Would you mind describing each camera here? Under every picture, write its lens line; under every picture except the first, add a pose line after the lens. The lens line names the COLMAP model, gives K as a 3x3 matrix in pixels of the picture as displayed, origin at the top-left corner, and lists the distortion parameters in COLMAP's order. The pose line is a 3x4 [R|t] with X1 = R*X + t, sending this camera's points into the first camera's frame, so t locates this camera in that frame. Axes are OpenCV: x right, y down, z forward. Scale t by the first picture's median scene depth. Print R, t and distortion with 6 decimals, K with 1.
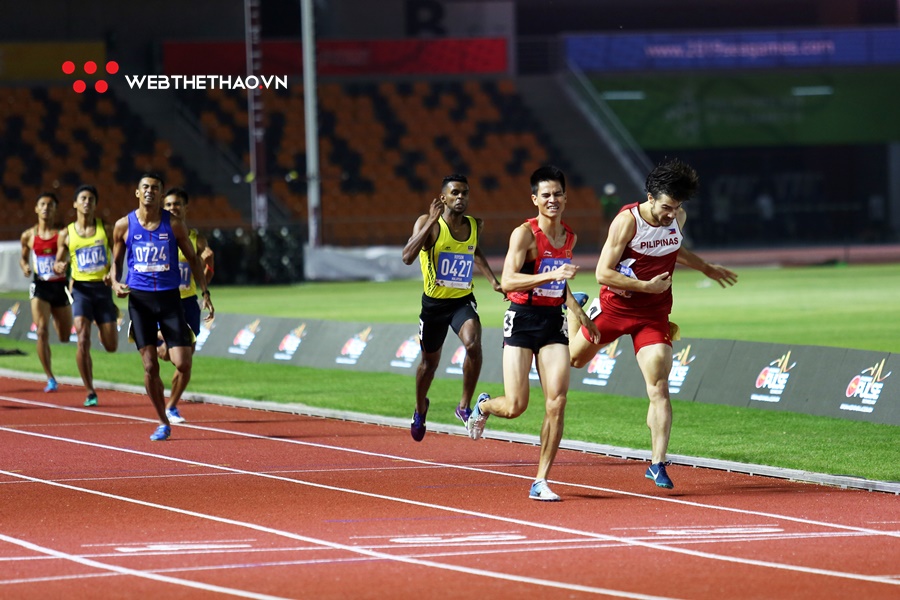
lens RADIAL K [[5298.2, 0, 431.9], [0, 5298.2, 300.0], [0, 0, 1]] dist [0.625217, 3.817651]
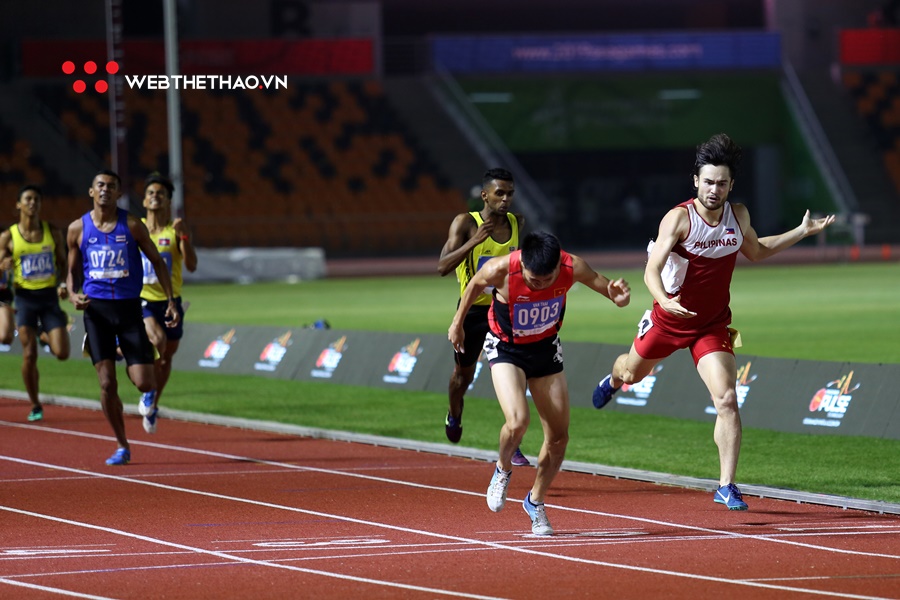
lens RADIAL K [[4973.7, 0, 516.8], [0, 4973.7, 298.0], [0, 0, 1]] dist [0.542401, 5.062538]
pose [[0.998103, 0.002185, 0.061535, -0.016267], [-0.002195, 0.999998, 0.000088, -0.001012], [-0.061535, -0.000223, 0.998105, 0.066591]]
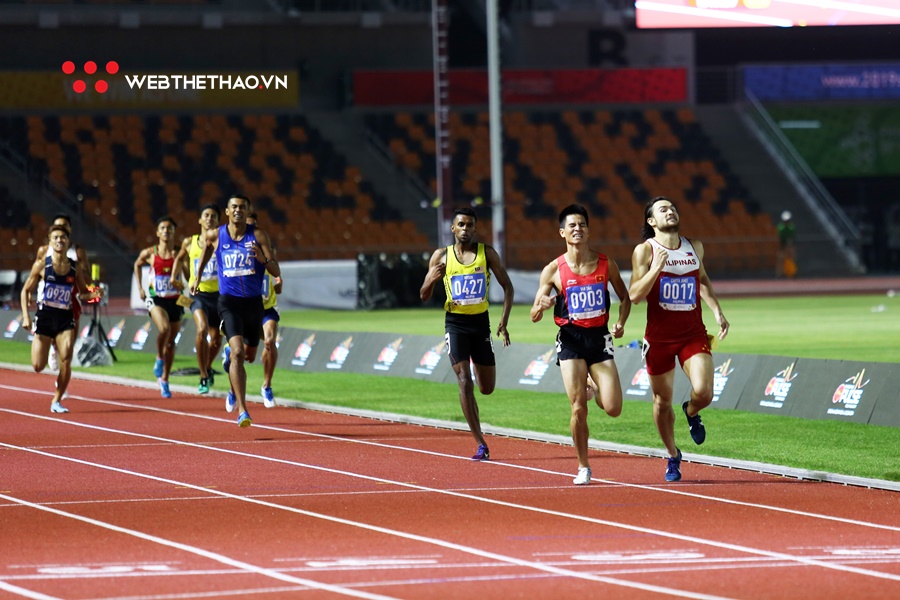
lens RADIAL K [[5445.9, 0, 448.6], [0, 5445.9, 256.6], [0, 0, 1]] dist [0.644462, 2.421361]
pose [[0.998833, 0.004865, -0.048051, 0.018958], [-0.005471, 0.999907, -0.012496, 0.000516], [0.047986, 0.012744, 0.998767, -0.055570]]
